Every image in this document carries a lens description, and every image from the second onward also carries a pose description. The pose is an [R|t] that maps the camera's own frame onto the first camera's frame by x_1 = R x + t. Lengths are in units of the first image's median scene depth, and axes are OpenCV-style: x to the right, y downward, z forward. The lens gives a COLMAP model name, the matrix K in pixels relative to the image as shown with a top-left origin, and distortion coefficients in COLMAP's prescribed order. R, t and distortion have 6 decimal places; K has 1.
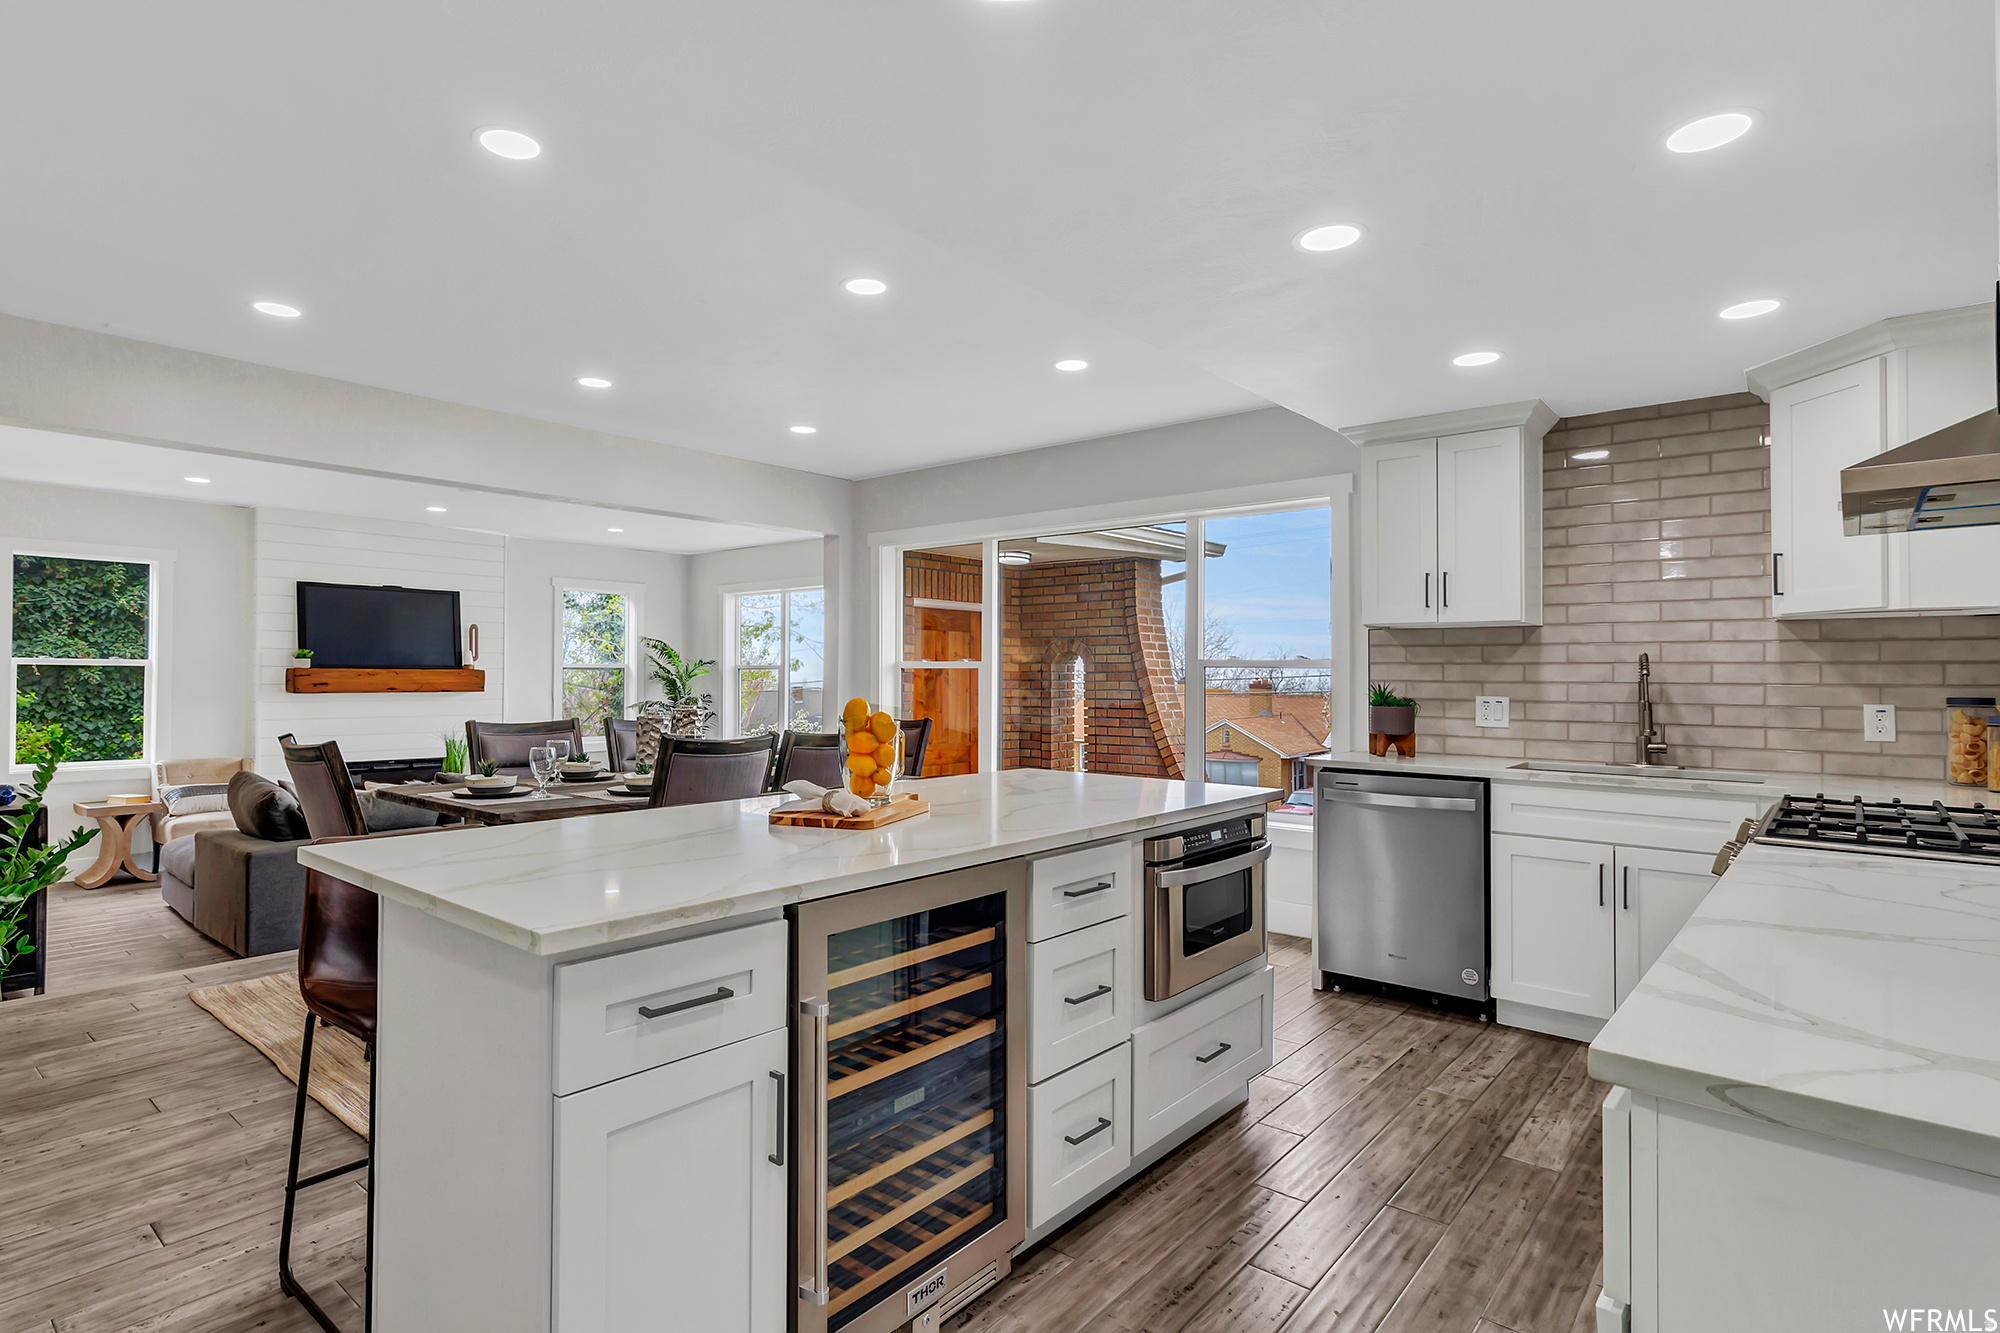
lens RADIAL K [[1010.0, 0, 988.7], [0, 1010.0, 651.9], [0, 0, 1]] dist [0.004674, -0.001387]
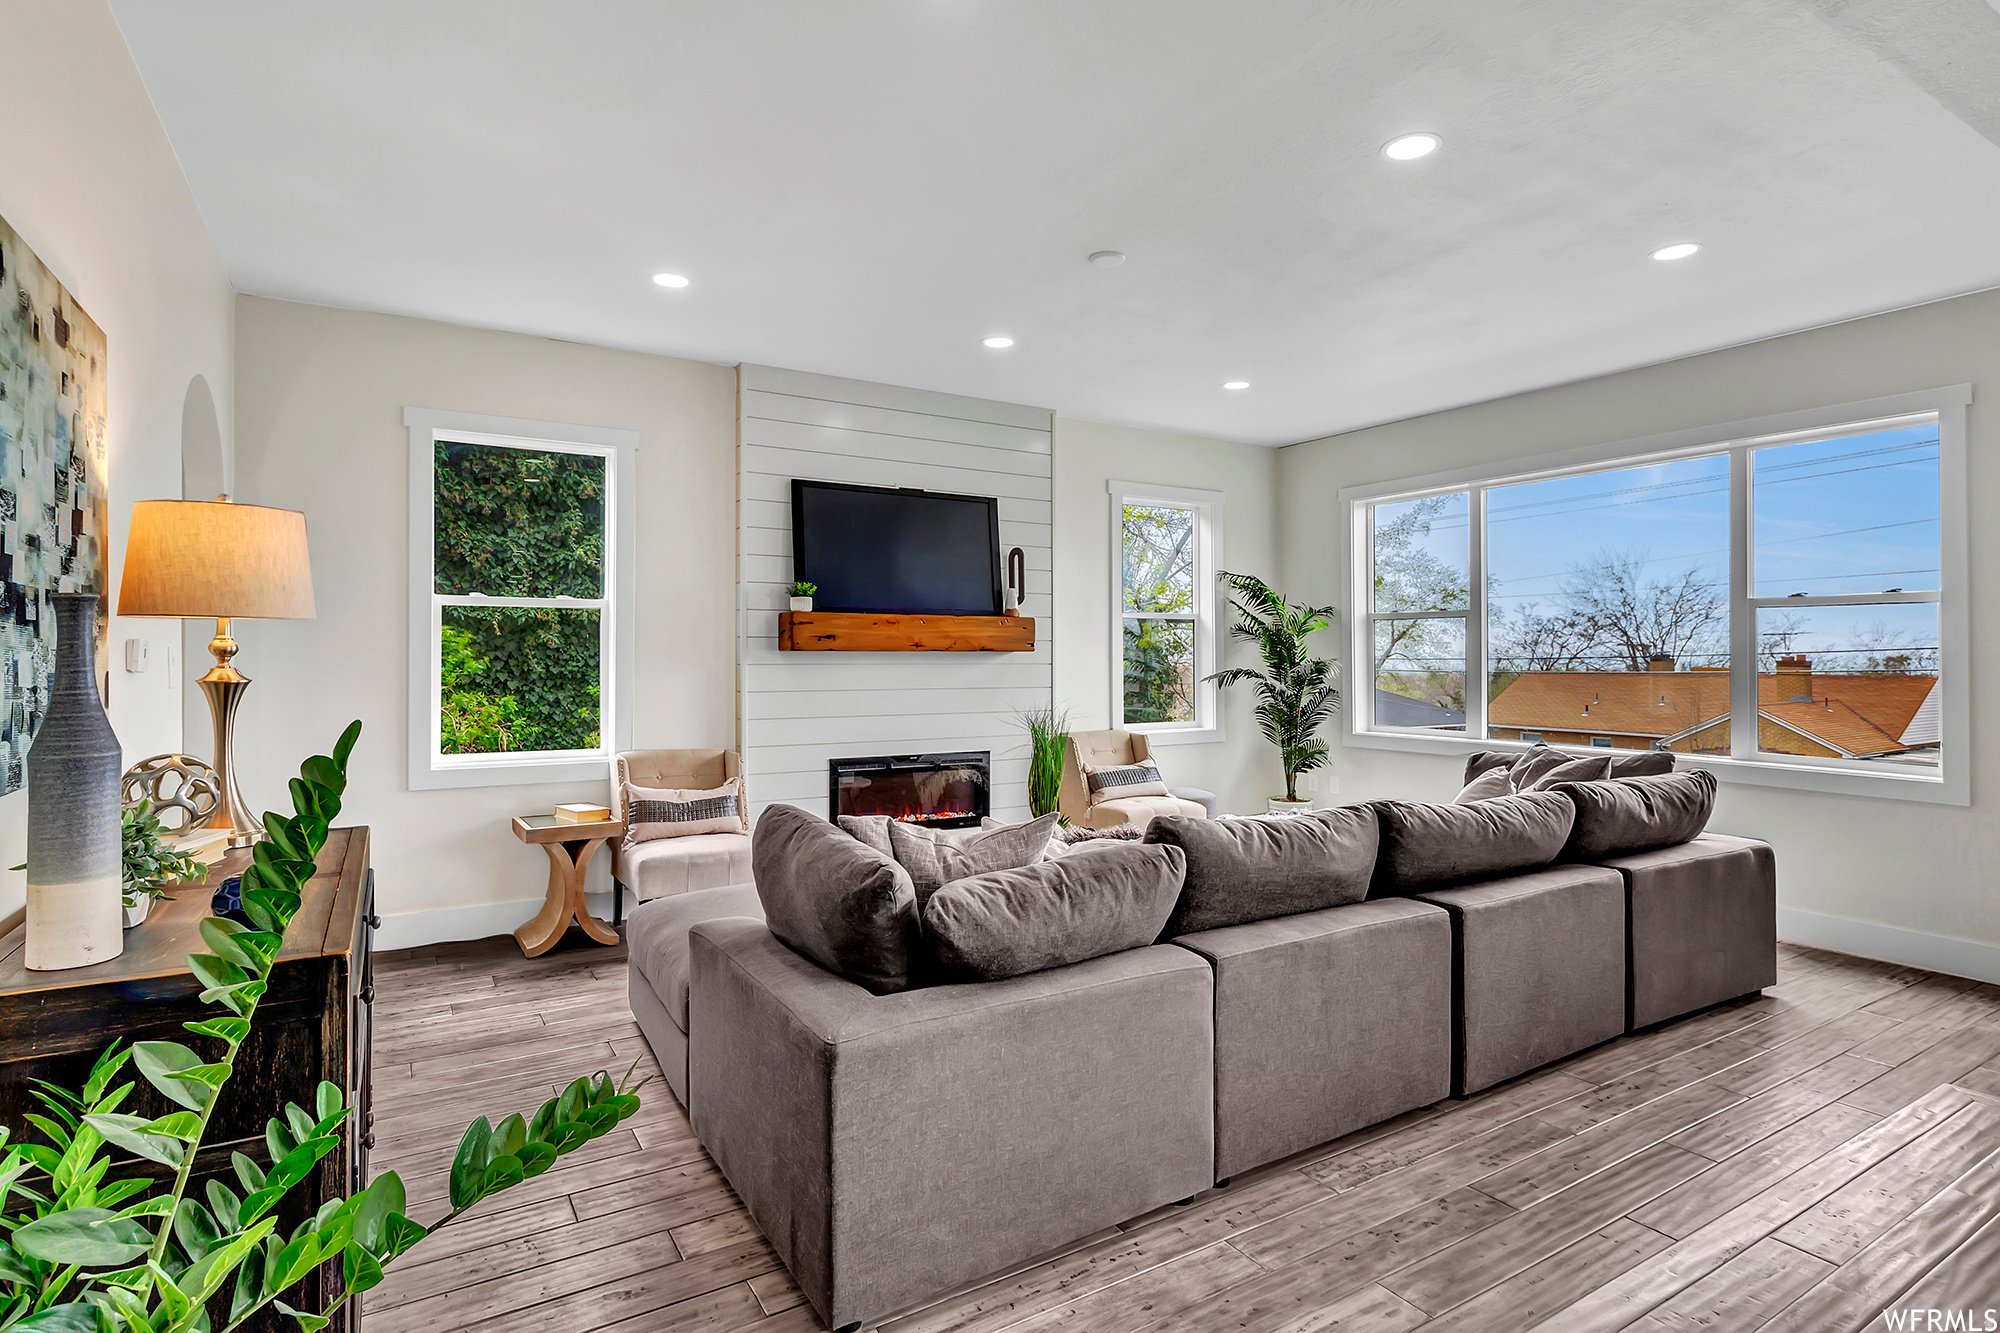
lens RADIAL K [[1010.0, 0, 975.6], [0, 1010.0, 633.0], [0, 0, 1]] dist [0.004674, -0.001387]
pose [[0.942289, -0.009853, -0.334655, -0.364551], [0.010565, 0.999944, 0.000306, 0.030643], [0.334633, -0.003824, 0.942341, 0.439175]]
